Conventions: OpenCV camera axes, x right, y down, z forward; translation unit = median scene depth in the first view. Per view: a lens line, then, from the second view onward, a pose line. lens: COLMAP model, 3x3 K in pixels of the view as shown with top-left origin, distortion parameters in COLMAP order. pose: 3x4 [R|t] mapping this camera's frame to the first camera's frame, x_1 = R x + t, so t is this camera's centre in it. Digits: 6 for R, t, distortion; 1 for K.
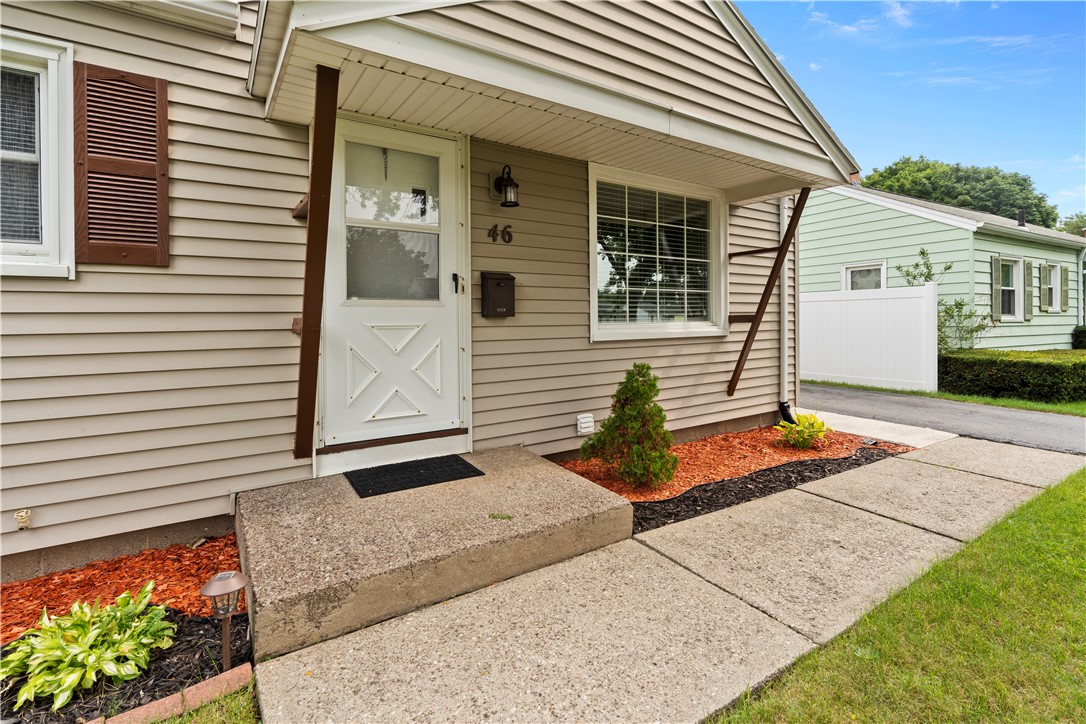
lens RADIAL K [[502.2, 0, 537.6], [0, 502.2, 315.3], [0, 0, 1]] dist [-0.005536, 0.000242]
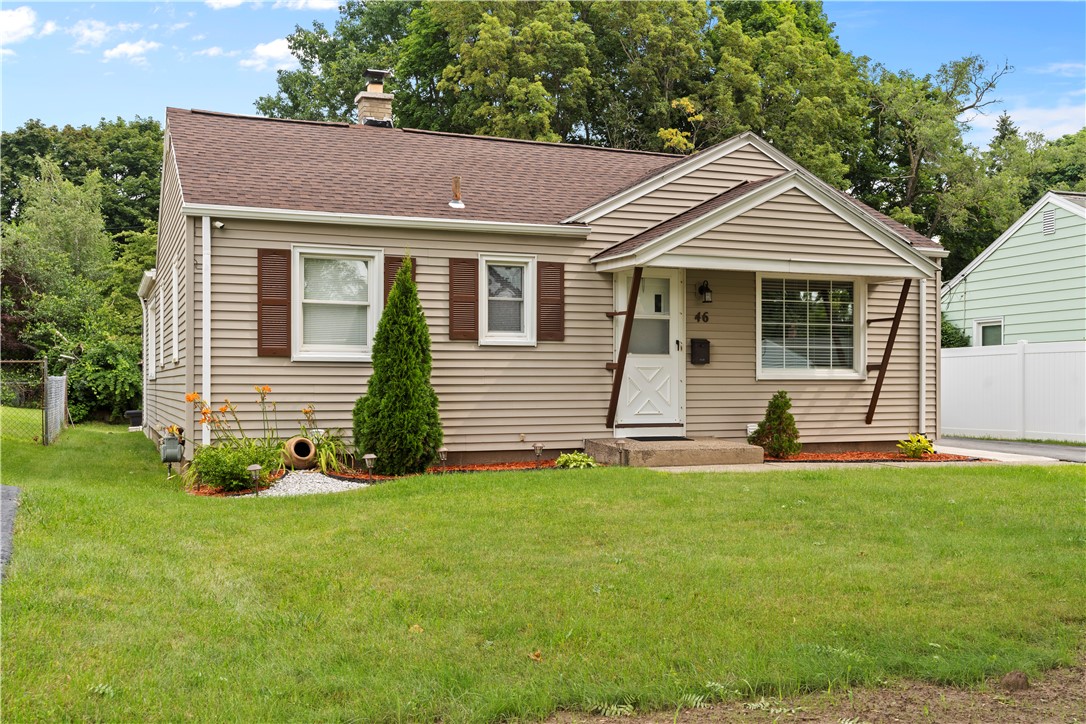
lens RADIAL K [[1046.8, 0, 544.8], [0, 1046.8, 360.6], [0, 0, 1]] dist [-0.004424, 0.000000]
pose [[0.981521, 0.008104, -0.191181, 0.091245], [-0.009865, 0.999917, -0.008261, 0.028652], [0.191098, 0.009994, 0.981520, -2.780119]]
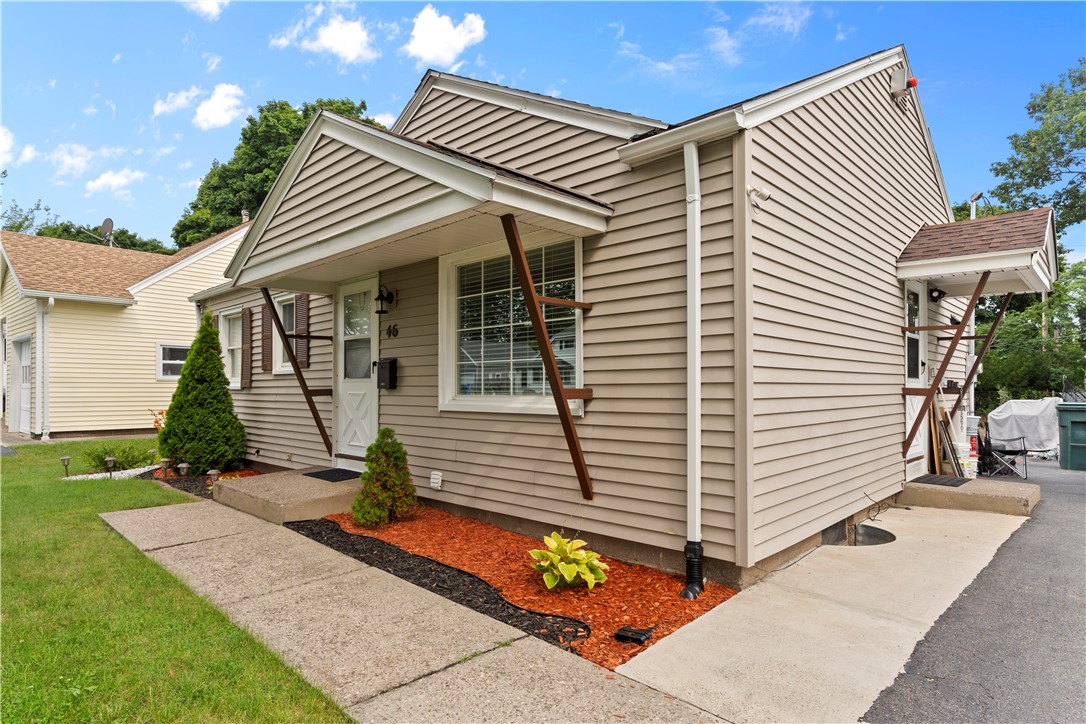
lens RADIAL K [[602.0, 0, 563.6], [0, 602.0, 375.1], [0, 0, 1]] dist [-0.002666, -0.001362]
pose [[0.232974, -0.013380, -0.972391, 1.738552], [0.005073, 0.999908, -0.012544, -0.012031], [0.972470, -0.002011, 0.233020, 1.087008]]
